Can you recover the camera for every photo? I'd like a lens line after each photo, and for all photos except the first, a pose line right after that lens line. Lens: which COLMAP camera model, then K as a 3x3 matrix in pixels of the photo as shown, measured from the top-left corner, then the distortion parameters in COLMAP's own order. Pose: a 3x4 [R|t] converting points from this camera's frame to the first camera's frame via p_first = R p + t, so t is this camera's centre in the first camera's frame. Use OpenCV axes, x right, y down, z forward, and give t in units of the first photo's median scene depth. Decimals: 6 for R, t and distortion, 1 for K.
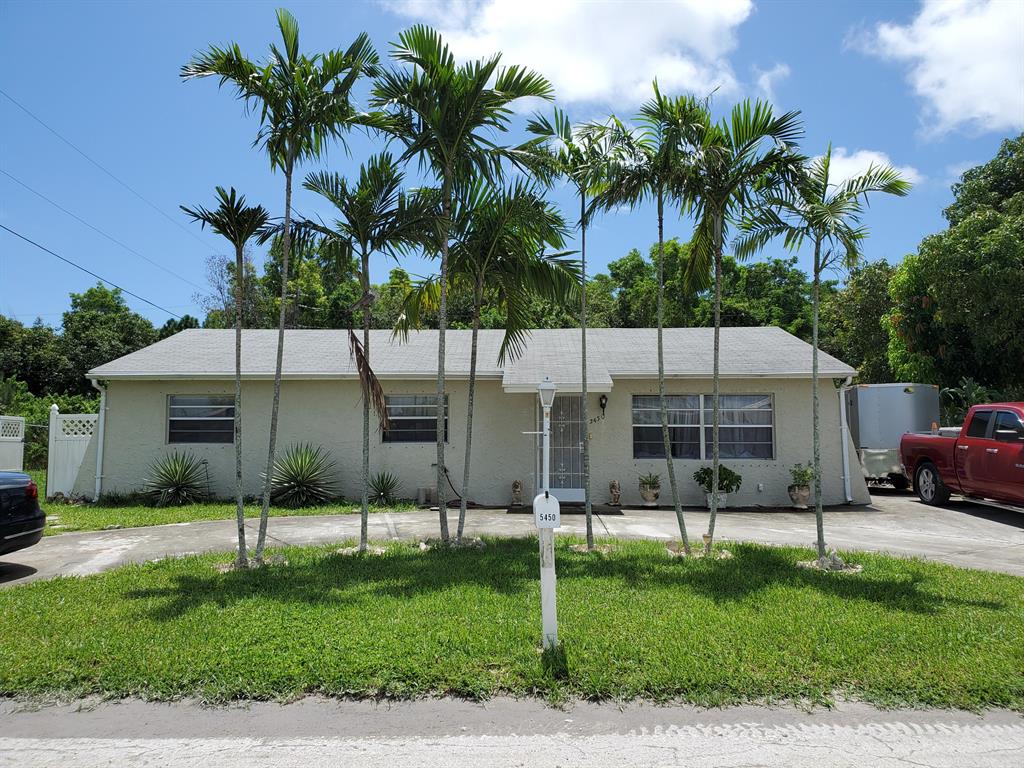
lens RADIAL K [[738.6, 0, 512.0], [0, 738.6, 384.0], [0, 0, 1]] dist [0.037238, -0.006489]
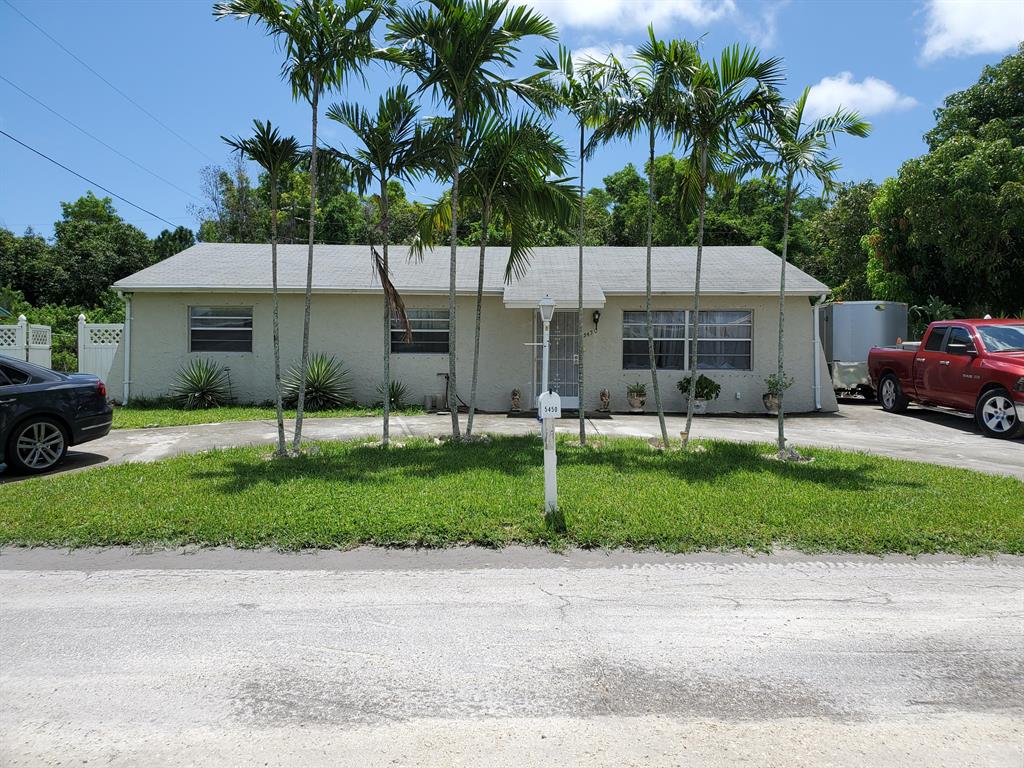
lens RADIAL K [[723.1, 0, 513.0], [0, 723.1, 365.8], [0, 0, 1]] dist [0.089326, -0.133897]
pose [[0.999919, 0.007145, 0.010488, -0.015537], [-0.008079, 0.995737, 0.091884, -0.001585], [-0.009787, -0.091961, 0.995715, -0.107405]]
